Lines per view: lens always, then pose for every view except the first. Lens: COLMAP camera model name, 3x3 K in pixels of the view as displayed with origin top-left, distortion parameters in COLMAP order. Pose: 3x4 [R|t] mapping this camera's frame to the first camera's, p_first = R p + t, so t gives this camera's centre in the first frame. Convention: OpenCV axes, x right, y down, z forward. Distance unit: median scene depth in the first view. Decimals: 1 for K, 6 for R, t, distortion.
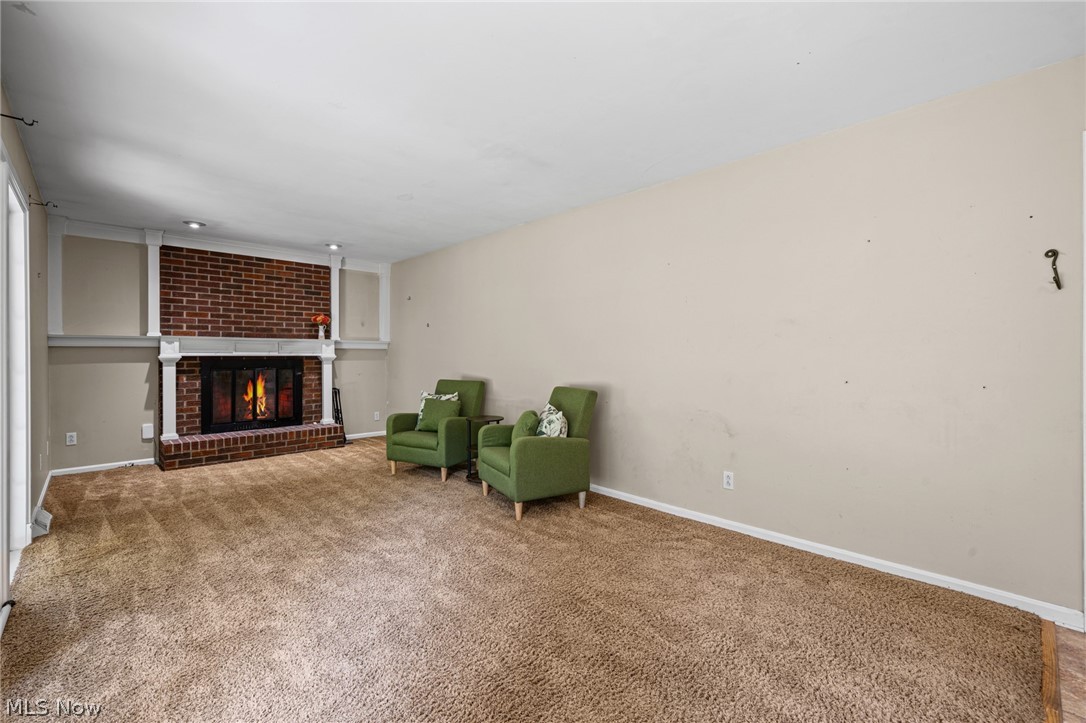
lens RADIAL K [[472.6, 0, 535.6], [0, 472.6, 355.3], [0, 0, 1]] dist [-0.001275, -0.000014]
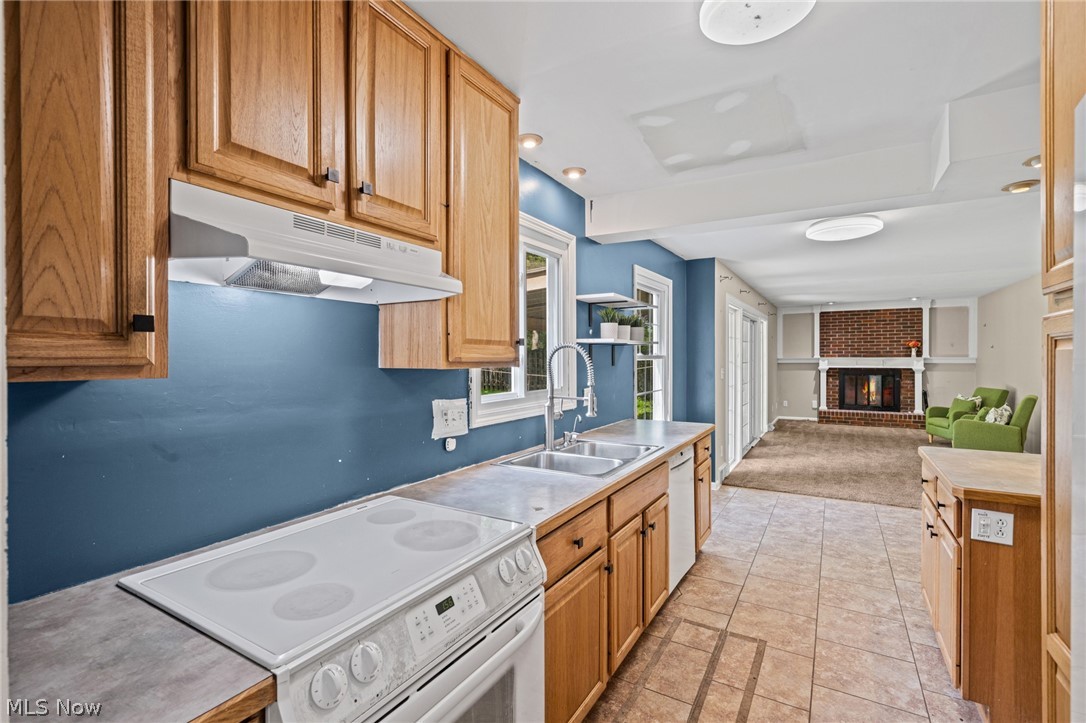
lens RADIAL K [[499.8, 0, 543.0], [0, 499.8, 361.5], [0, 0, 1]] dist [-0.002044, 0.000180]
pose [[0.285125, 0.007843, -0.958458, 0.799931], [0.003030, 0.999954, 0.009084, -0.041478], [0.958486, -0.005494, 0.285088, -0.644522]]
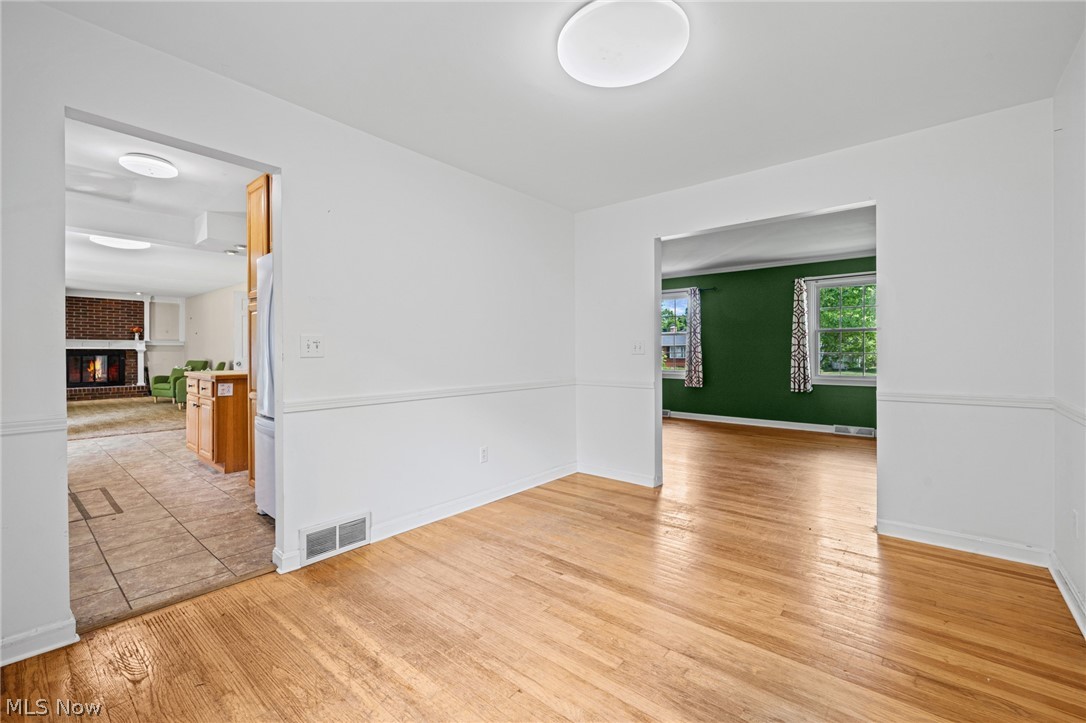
lens RADIAL K [[460.9, 0, 537.7], [0, 460.9, 353.2], [0, 0, 1]] dist [-0.001125, -0.000267]
pose [[0.993531, 0.002148, 0.113543, 0.994967], [-0.002580, 0.999990, 0.003660, 0.007117], [-0.113534, -0.003929, 0.993526, -1.080631]]
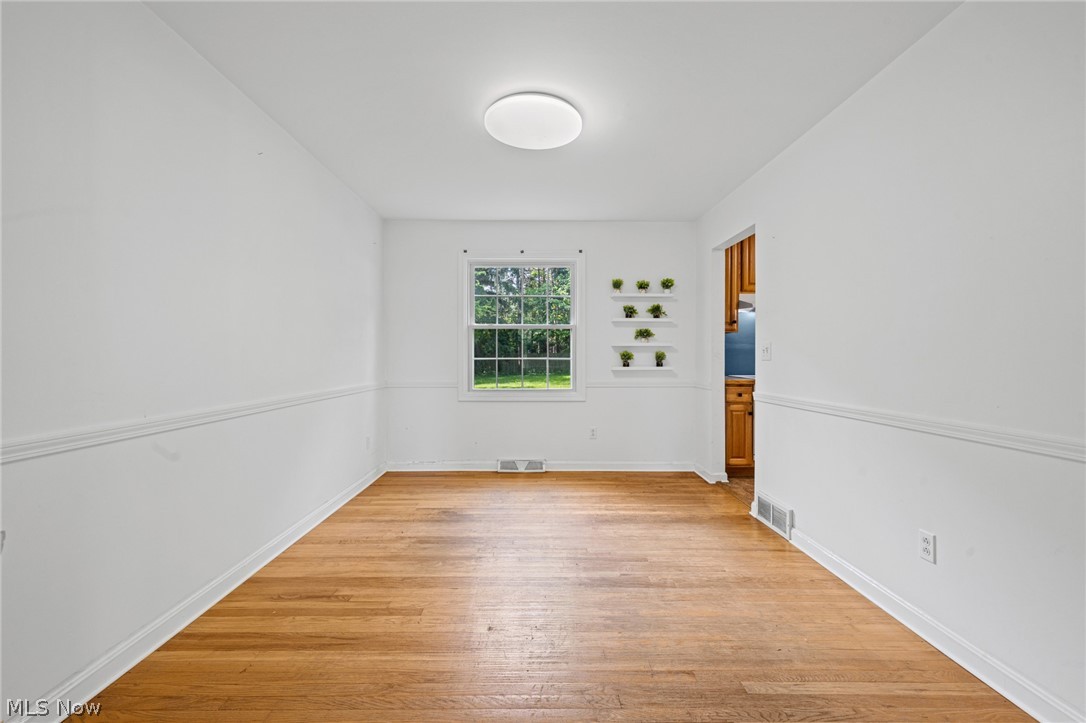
lens RADIAL K [[448.6, 0, 542.9], [0, 448.6, 359.3], [0, 0, 1]] dist [-0.000571, -0.000092]
pose [[-0.670237, 0.004098, -0.742136, 1.418374], [0.005138, 0.999986, 0.000883, 0.010605], [0.742130, -0.003221, -0.670249, -0.444671]]
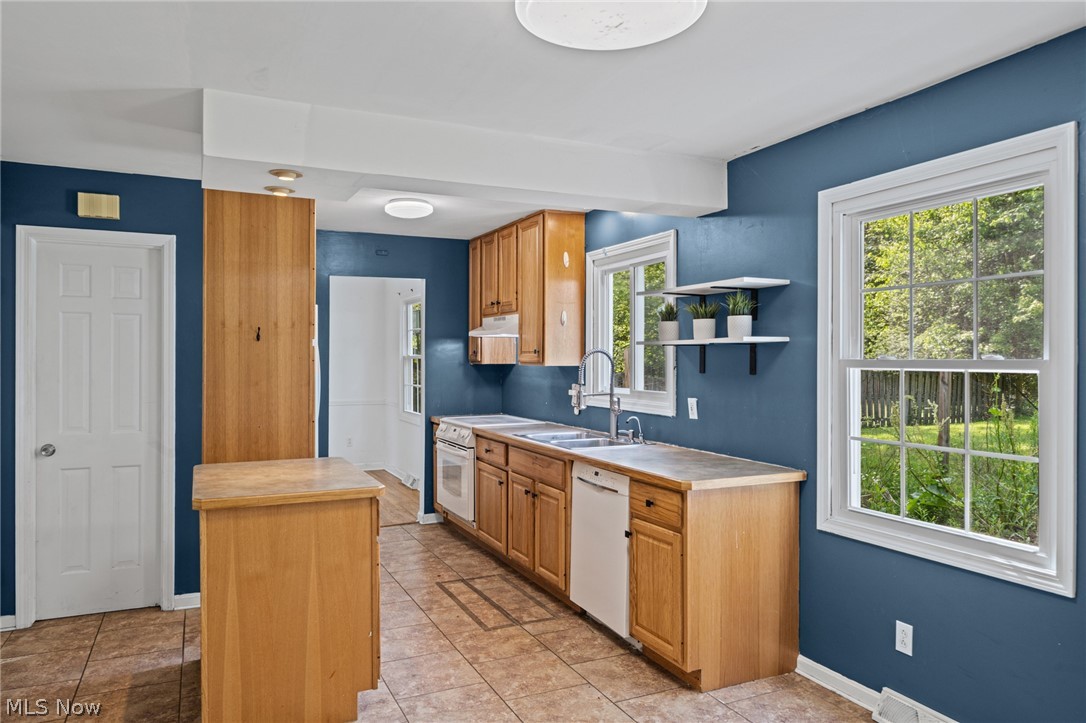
lens RADIAL K [[751.8, 0, 543.0], [0, 751.8, 361.5], [0, 0, 1]] dist [0.004412, 0.000527]
pose [[-0.950249, -0.002743, 0.311481, 0.166691], [-0.001131, 0.999985, 0.005356, -0.043901], [-0.311491, 0.004737, -0.950237, 0.316556]]
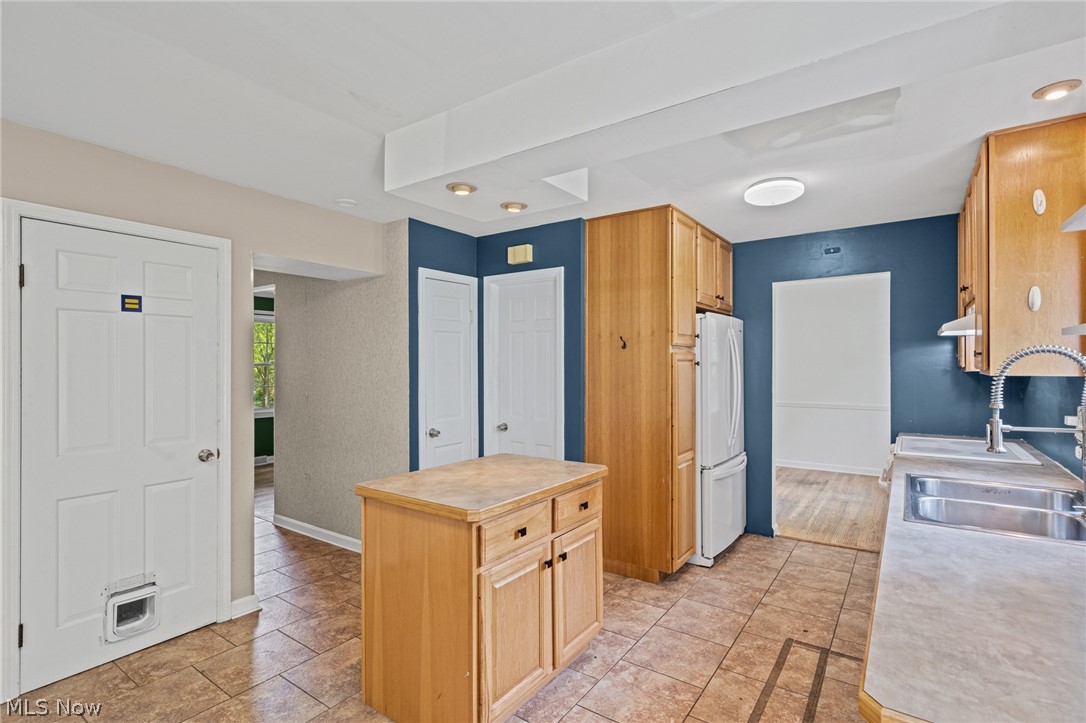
lens RADIAL K [[518.7, 0, 533.7], [0, 518.7, 361.1], [0, 0, 1]] dist [0.001466, 0.000674]
pose [[-0.189560, 0.005343, 0.981855, 0.117583], [0.001827, 0.999985, -0.005089, -0.043573], [-0.981867, 0.000829, -0.189567, -0.129298]]
